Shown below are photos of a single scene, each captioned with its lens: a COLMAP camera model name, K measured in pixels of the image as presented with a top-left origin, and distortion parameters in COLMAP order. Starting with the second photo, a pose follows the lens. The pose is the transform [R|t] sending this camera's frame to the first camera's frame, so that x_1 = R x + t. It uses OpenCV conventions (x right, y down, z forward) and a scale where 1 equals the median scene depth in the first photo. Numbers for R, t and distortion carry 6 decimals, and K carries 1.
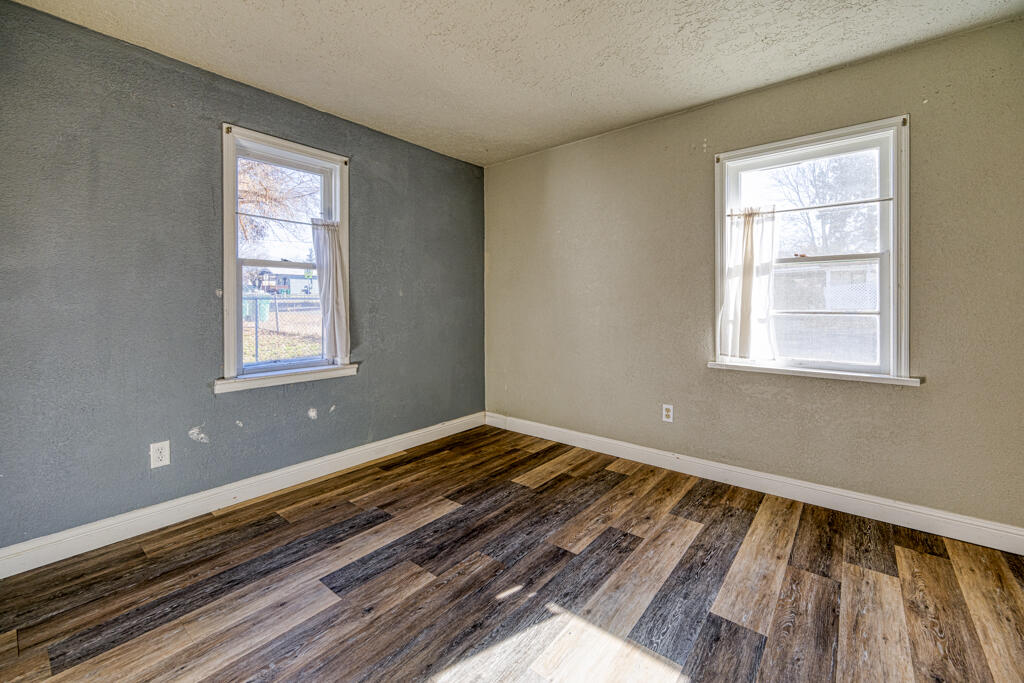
lens RADIAL K [[424.7, 0, 511.3], [0, 424.7, 303.2], [0, 0, 1]] dist [-0.002268, 0.000144]
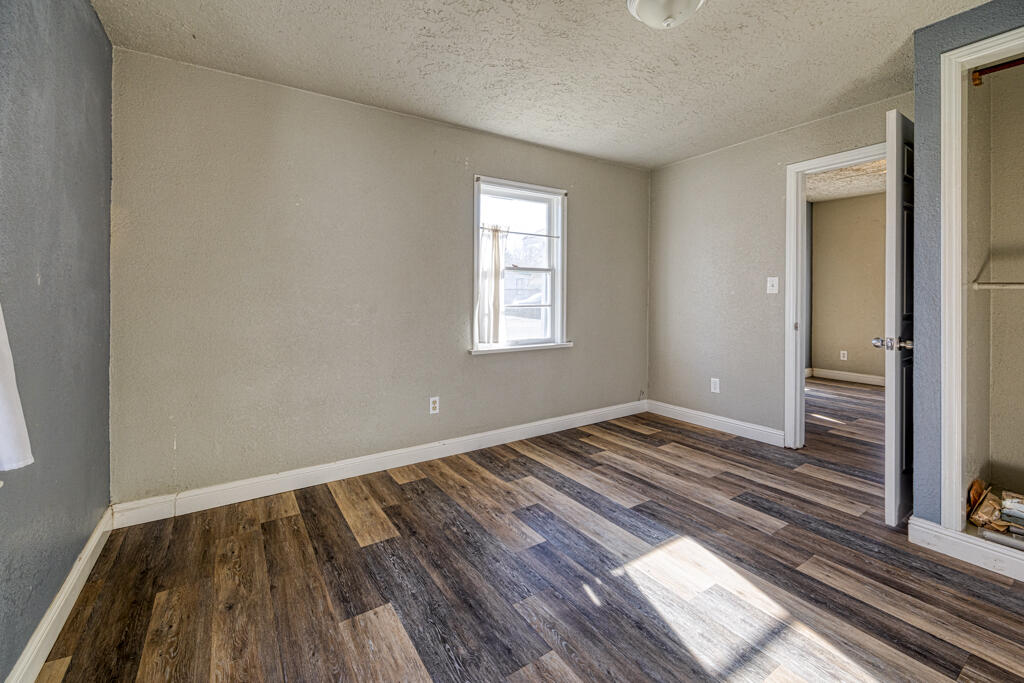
lens RADIAL K [[426.1, 0, 510.4], [0, 426.1, 296.8], [0, 0, 1]] dist [-0.002806, 0.000224]
pose [[0.301405, 0.003067, 0.953491, -0.718468], [0.003704, 0.999984, -0.004388, -0.003005], [-0.953489, 0.004854, 0.301389, 0.630817]]
